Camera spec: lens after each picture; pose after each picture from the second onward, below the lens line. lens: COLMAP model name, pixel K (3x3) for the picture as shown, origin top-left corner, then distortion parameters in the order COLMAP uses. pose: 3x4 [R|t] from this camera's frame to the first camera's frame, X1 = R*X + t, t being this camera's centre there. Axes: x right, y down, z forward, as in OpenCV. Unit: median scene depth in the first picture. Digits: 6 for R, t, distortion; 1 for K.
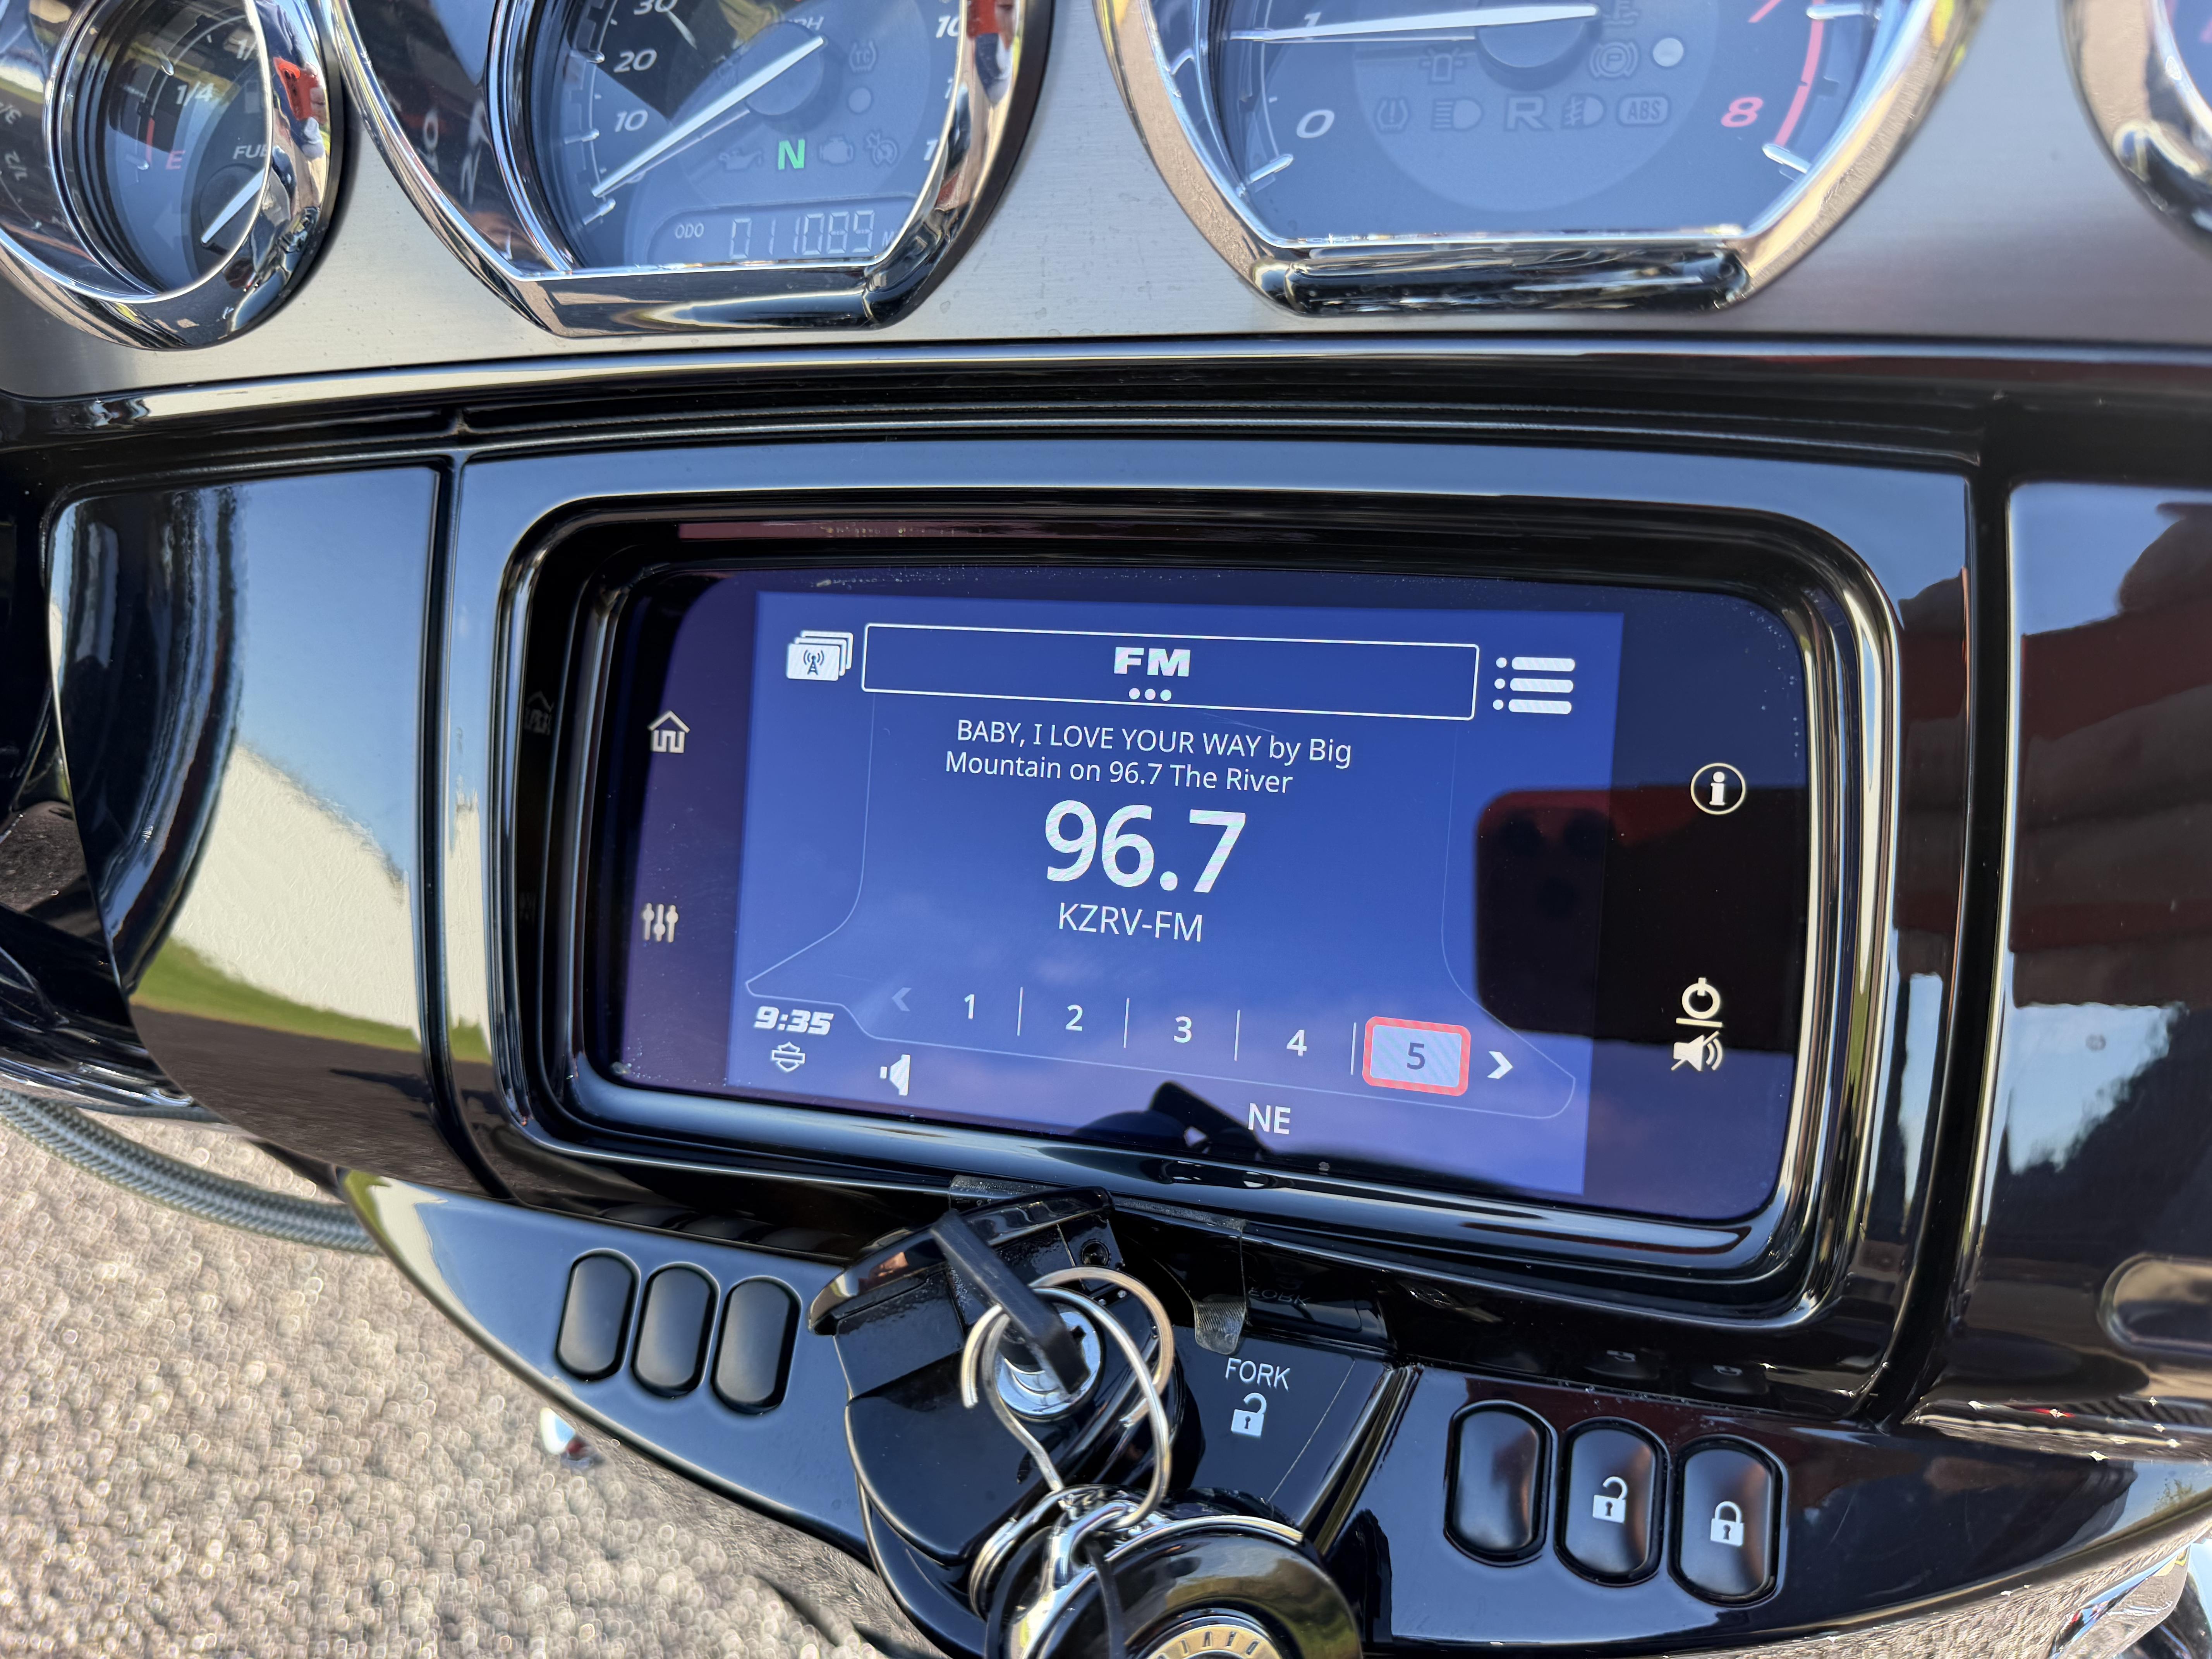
lens RADIAL K [[1561.0, 0, 1105.3], [0, 1561.0, 820.3], [0, 0, 1]] dist [0.017075, -0.028084]
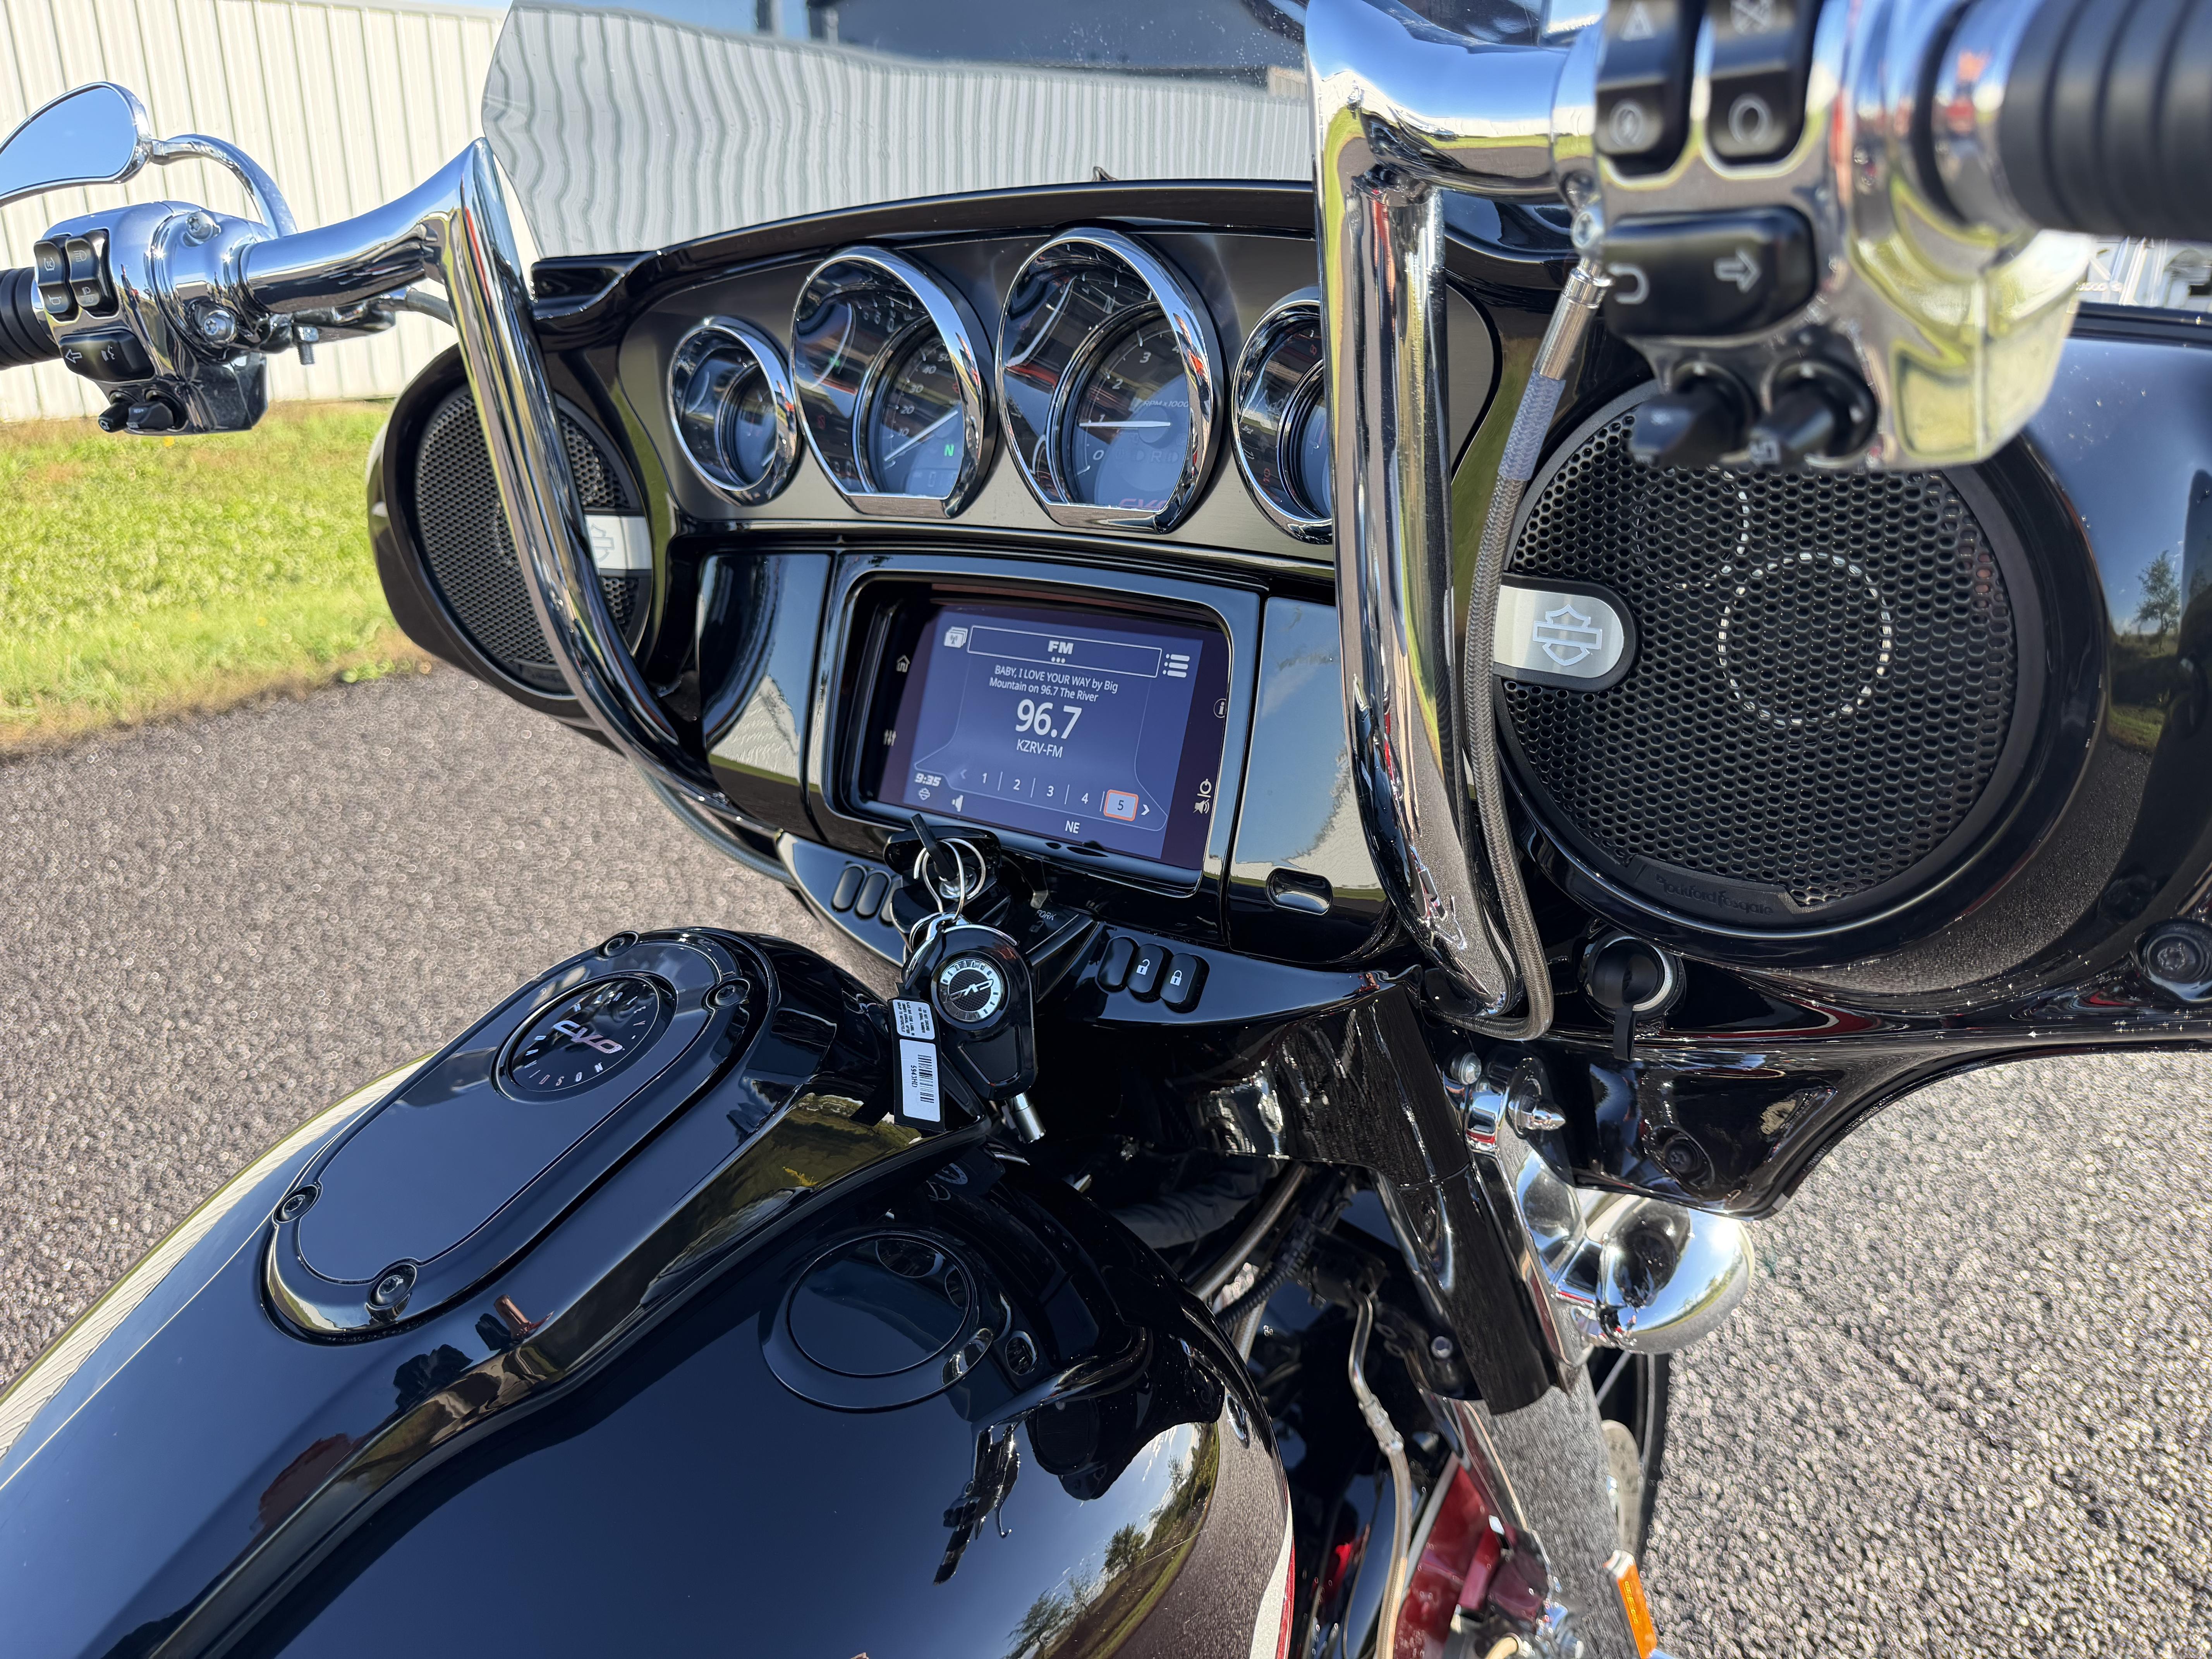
lens RADIAL K [[1561.0, 0, 1098.4], [0, 1561.0, 838.2], [0, 0, 1]] dist [0.017075, -0.028084]
pose [[0.928769, 0.123484, -0.349485, 1.015507], [-0.134348, 0.990910, -0.006913, 0.216141], [0.345455, 0.053374, 0.936916, -1.350032]]
